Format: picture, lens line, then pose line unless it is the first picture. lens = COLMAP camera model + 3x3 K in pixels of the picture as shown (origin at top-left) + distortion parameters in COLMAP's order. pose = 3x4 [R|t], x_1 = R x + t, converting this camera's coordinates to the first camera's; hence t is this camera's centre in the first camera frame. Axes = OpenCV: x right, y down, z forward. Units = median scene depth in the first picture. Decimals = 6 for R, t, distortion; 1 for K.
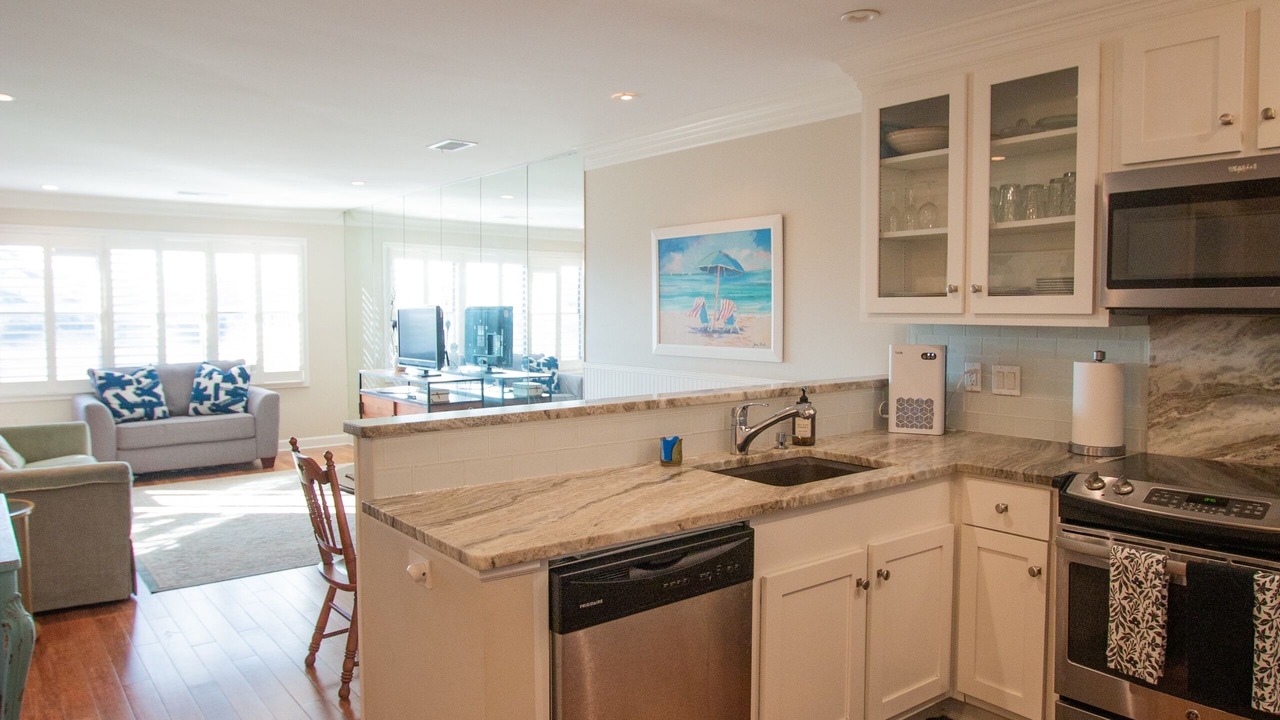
lens RADIAL K [[889.8, 0, 650.1], [0, 889.8, 358.0], [0, 0, 1]] dist [-0.002590, -0.006656]
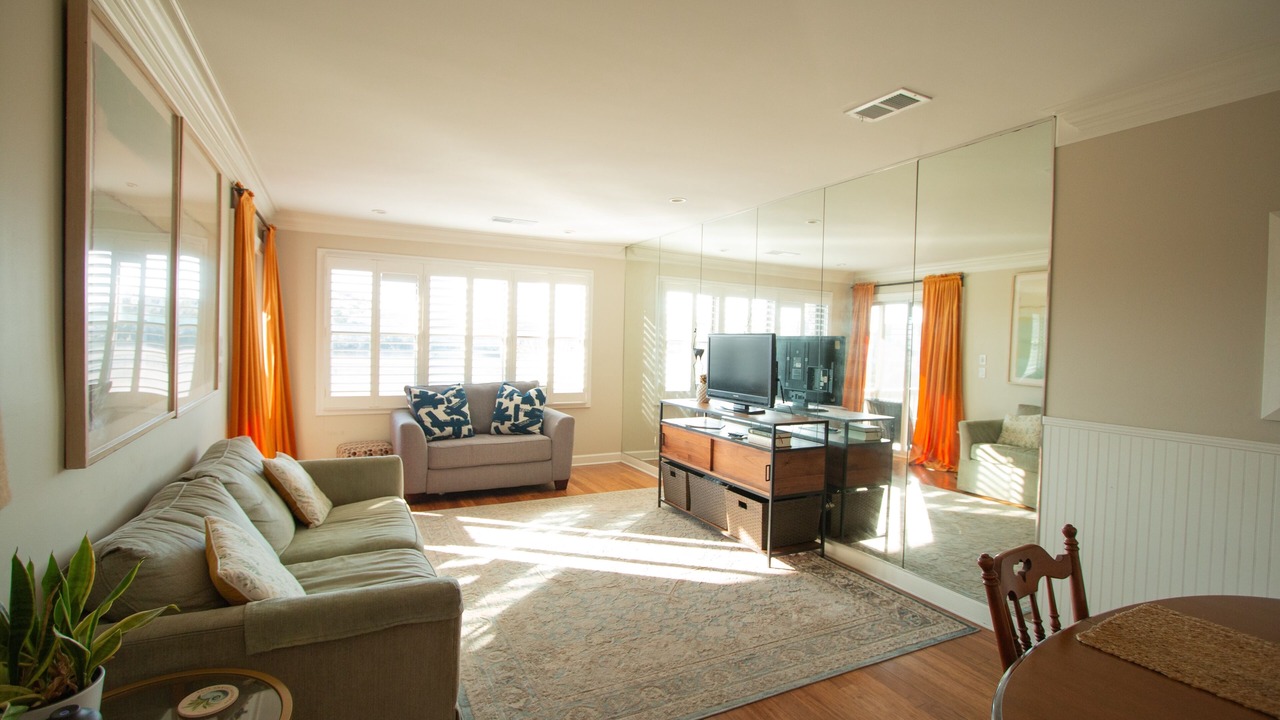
lens RADIAL K [[586.1, 0, 634.8], [0, 586.1, 355.5], [0, 0, 1]] dist [-0.016061, -0.000631]
pose [[0.981166, 0.029538, -0.190897, -0.226996], [-0.035910, 0.998904, -0.030005, -0.013321], [0.189802, 0.036295, 0.981151, 0.357965]]
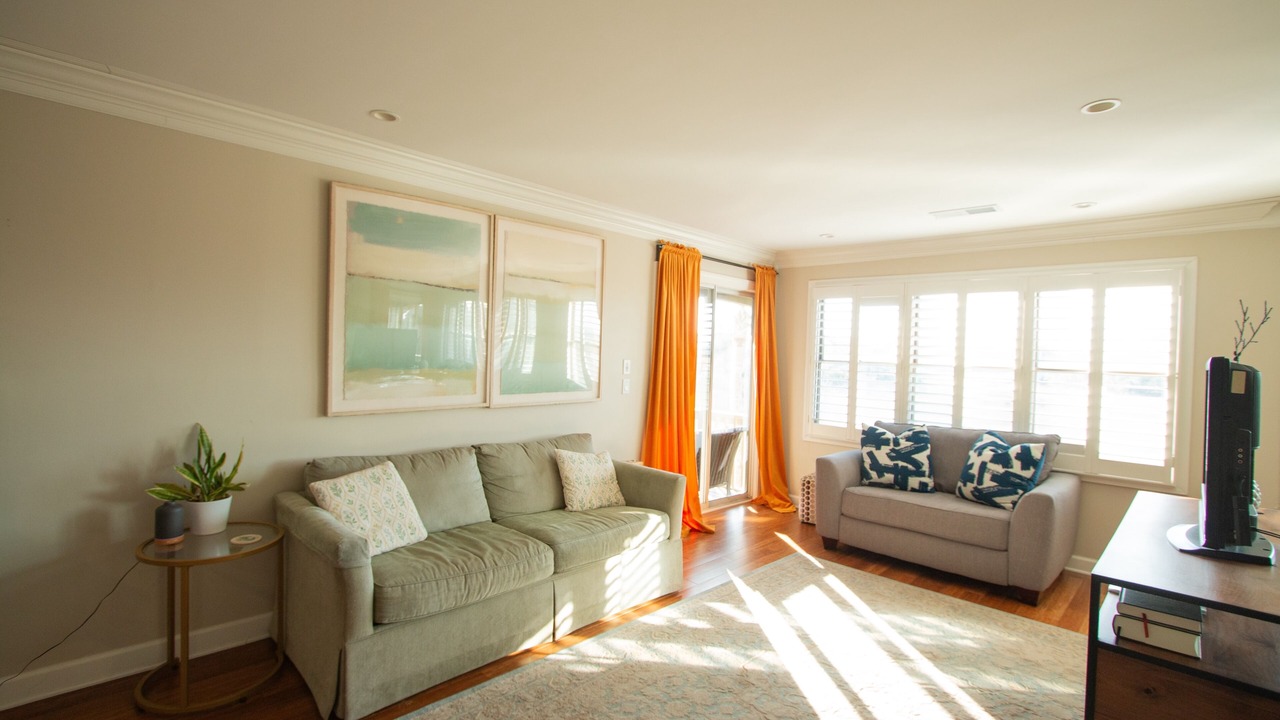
lens RADIAL K [[586.1, 0, 639.3], [0, 586.1, 350.6], [0, 0, 1]] dist [-0.016061, -0.000631]
pose [[0.129309, 0.004097, -0.991596, -0.040231], [-0.093419, 0.995594, -0.008069, -0.034338], [0.987194, 0.093678, 0.129122, 0.652834]]
